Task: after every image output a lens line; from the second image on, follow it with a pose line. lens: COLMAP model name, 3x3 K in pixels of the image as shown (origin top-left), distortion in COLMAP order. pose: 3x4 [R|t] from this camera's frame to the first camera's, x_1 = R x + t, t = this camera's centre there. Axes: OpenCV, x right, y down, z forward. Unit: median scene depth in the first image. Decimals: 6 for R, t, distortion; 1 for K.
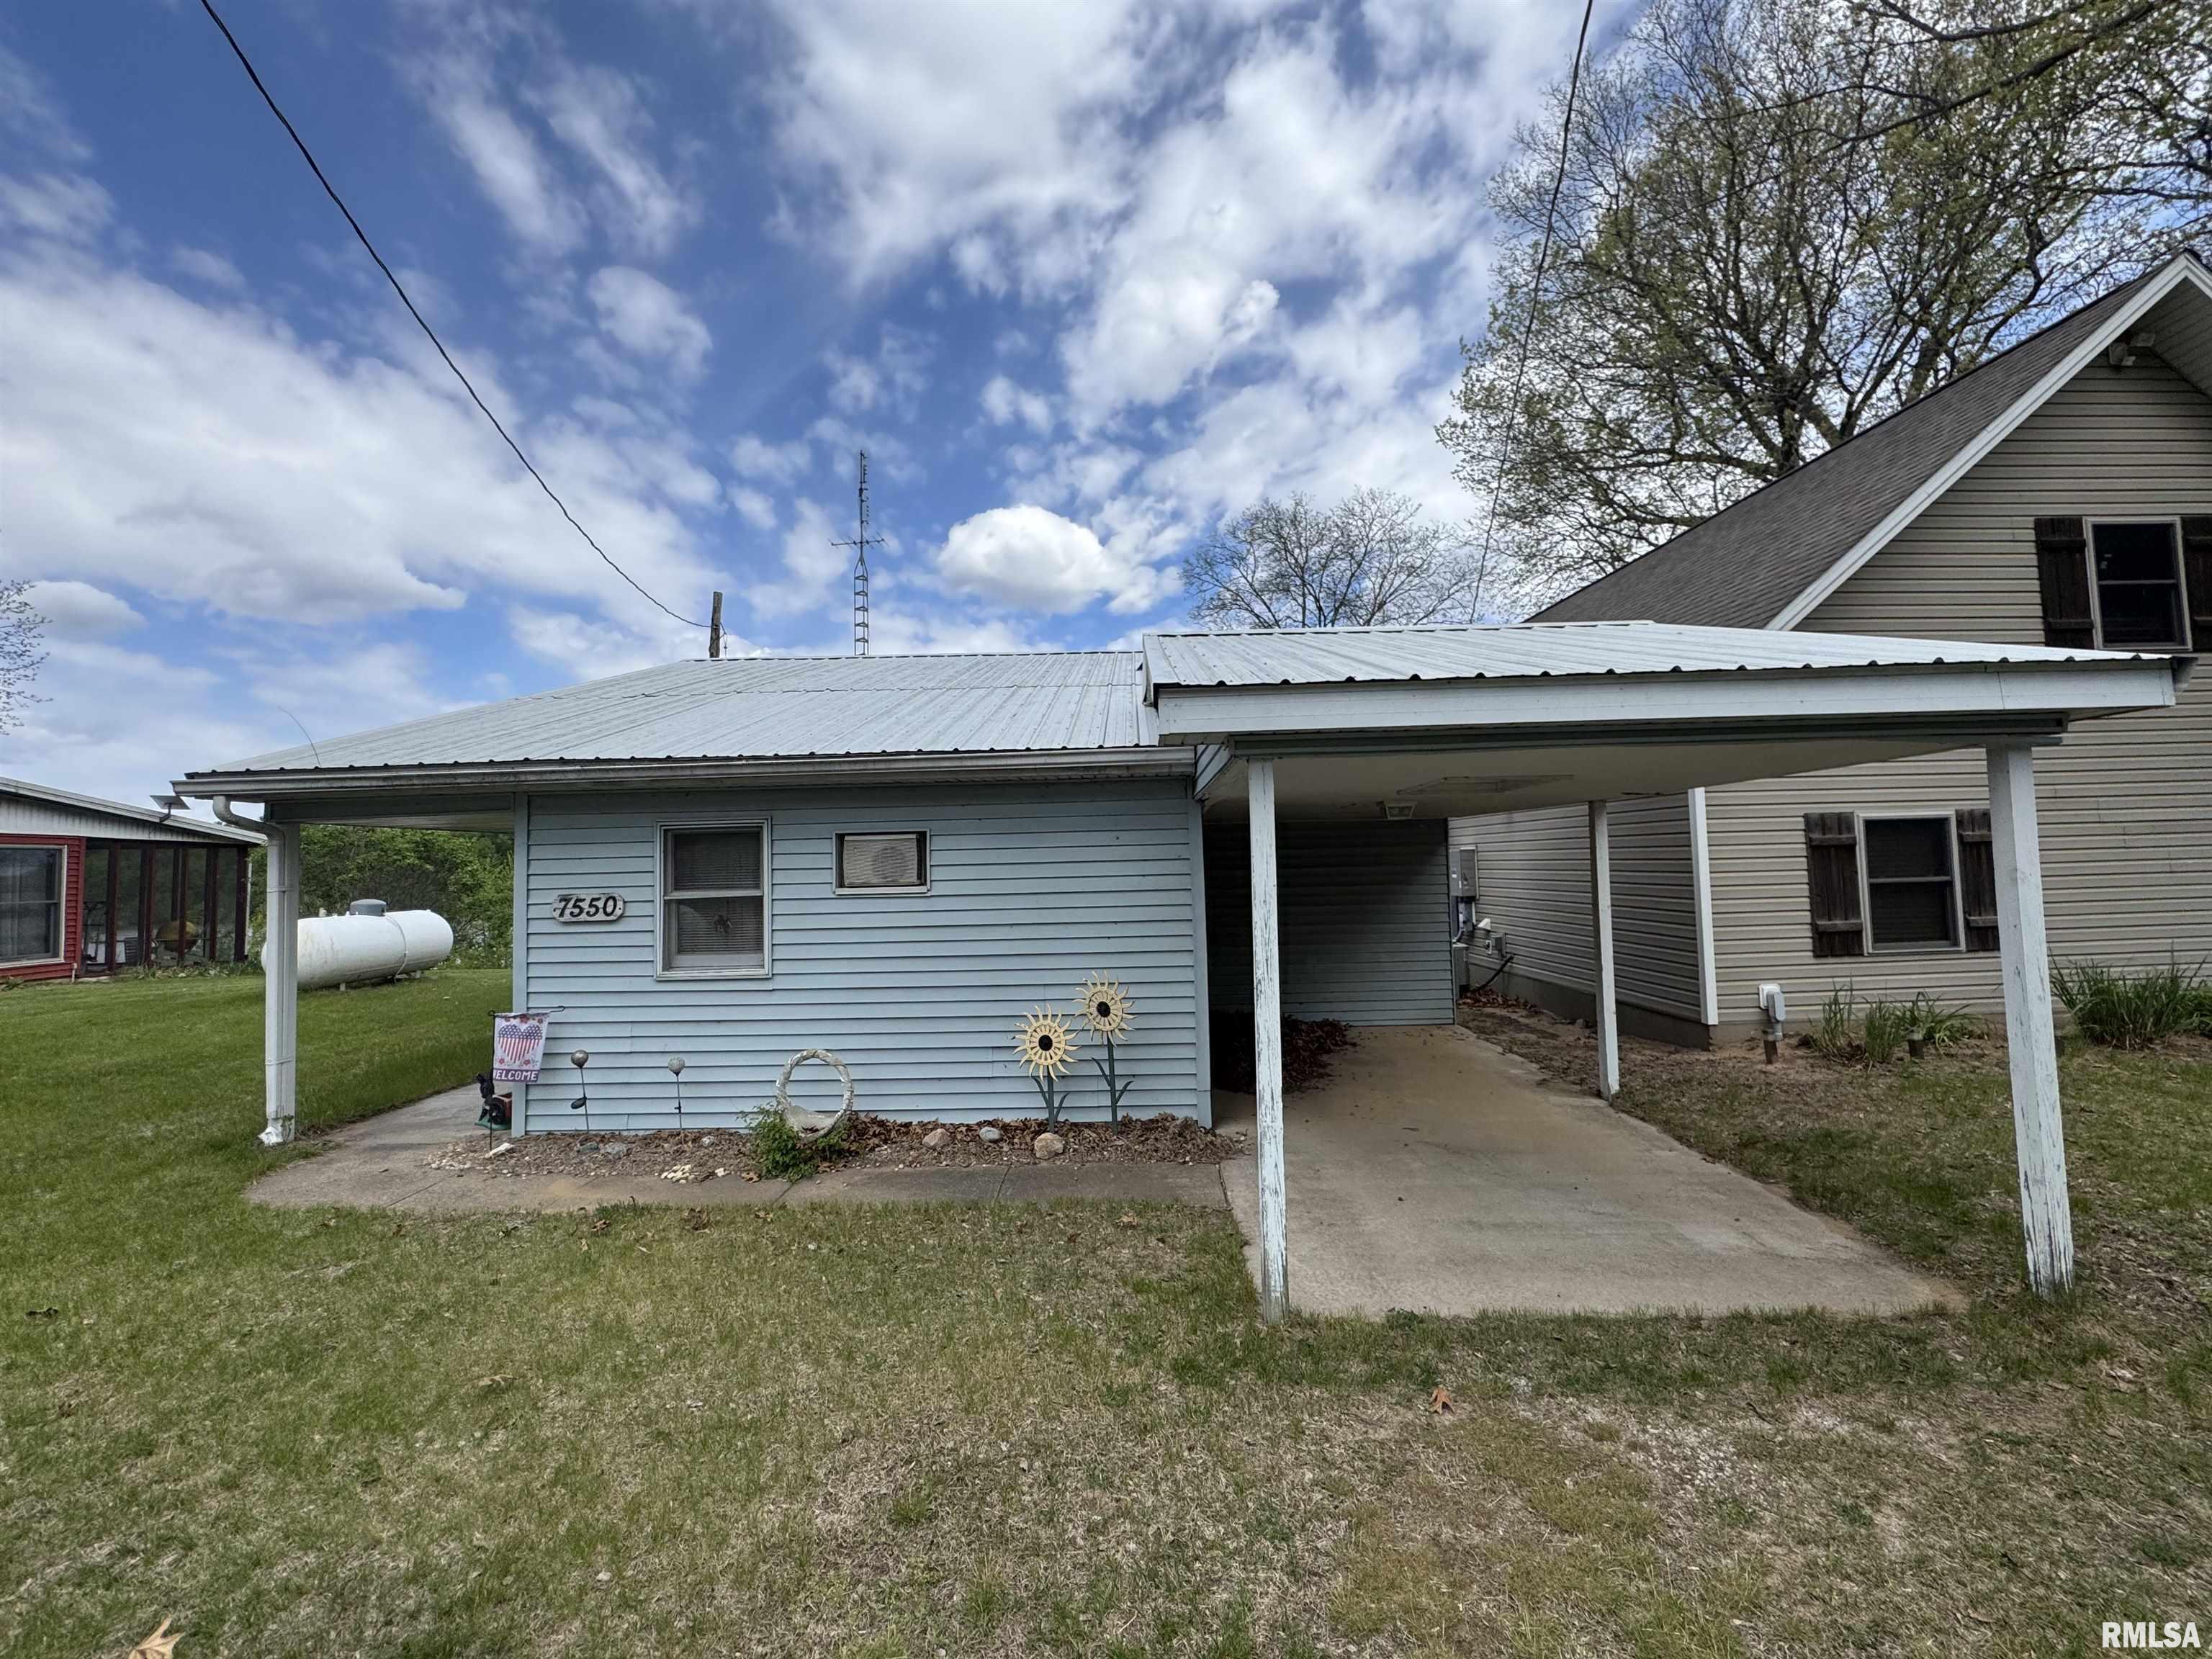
lens RADIAL K [[884.8, 0, 1118.9], [0, 884.8, 806.5], [0, 0, 1]] dist [-0.006008, 0.000318]
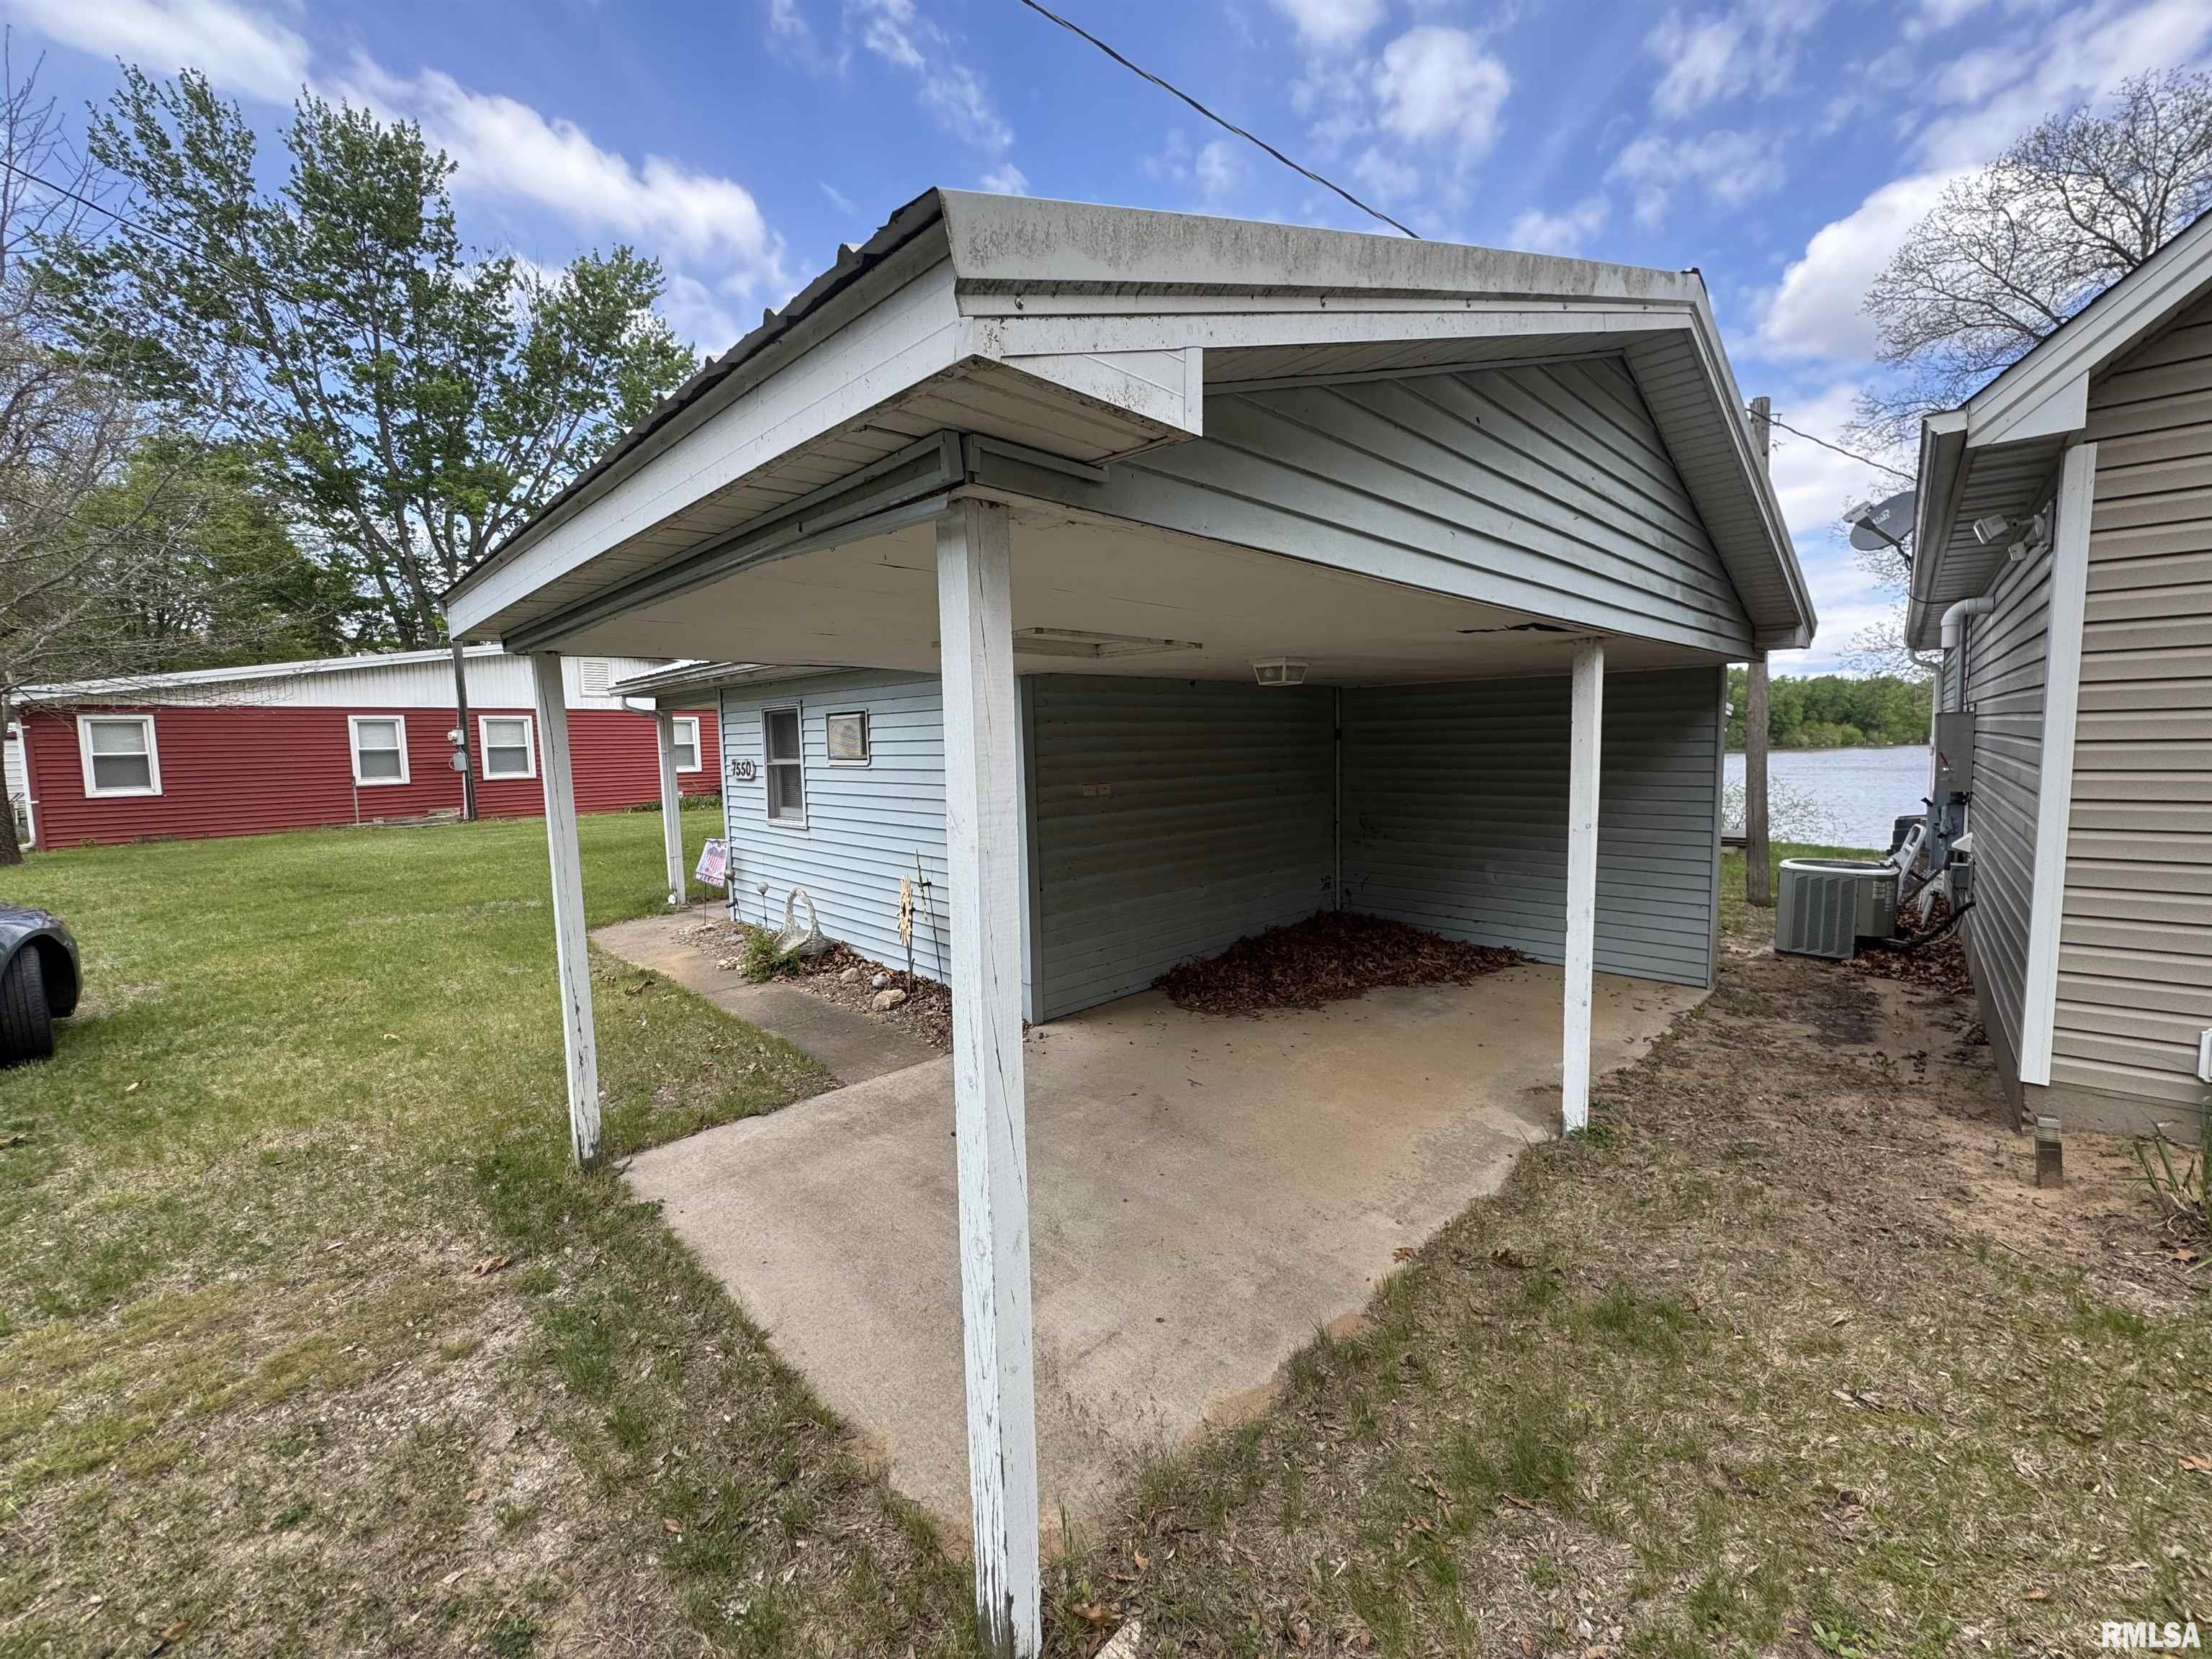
lens RADIAL K [[884.8, 0, 1111.7], [0, 884.8, 825.3], [0, 0, 1]] dist [-0.006008, 0.000318]
pose [[0.718185, 0.076977, -0.691582, 0.775594], [0.053335, 0.984849, 0.165007, 0.003214], [0.693806, -0.155391, 0.703198, 0.409608]]
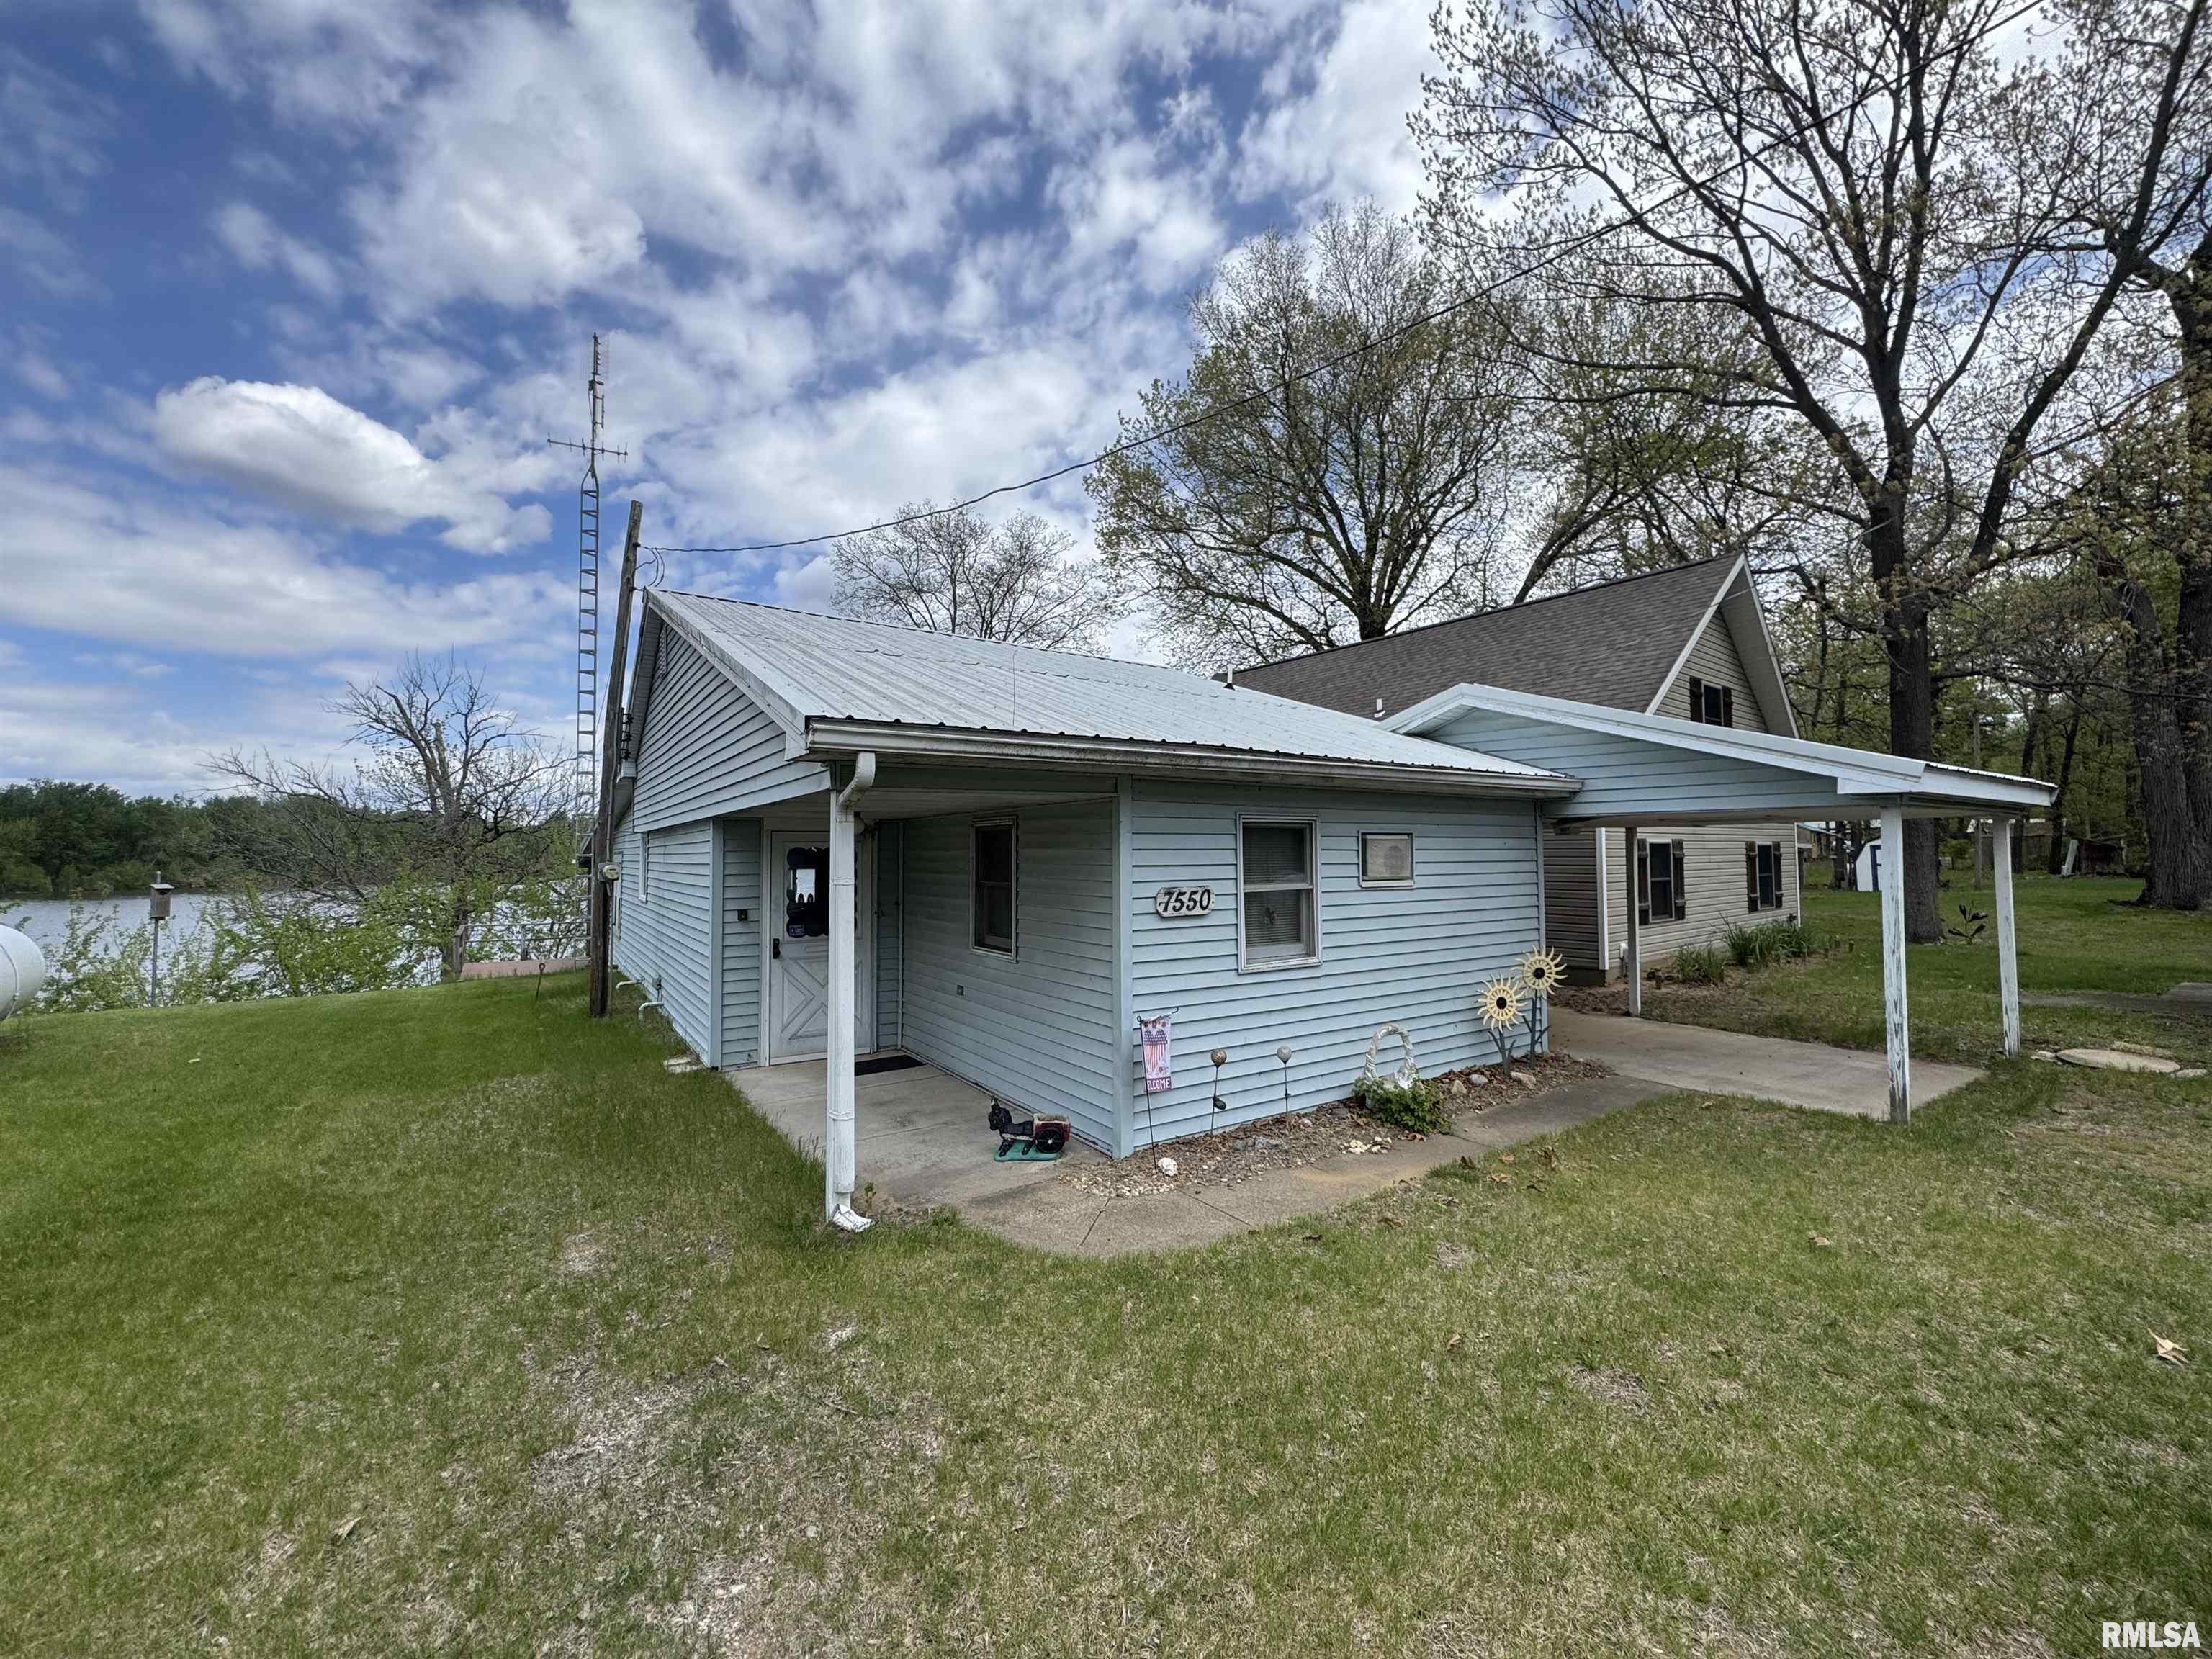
lens RADIAL K [[884.8, 0, 1116.7], [0, 884.8, 829.4], [0, 0, 1]] dist [-0.006008, 0.000318]
pose [[0.814835, 0.037288, 0.578493, -1.201670], [-0.053159, 0.998531, 0.010515, 0.031185], [-0.577251, -0.039320, 0.815619, 0.271263]]
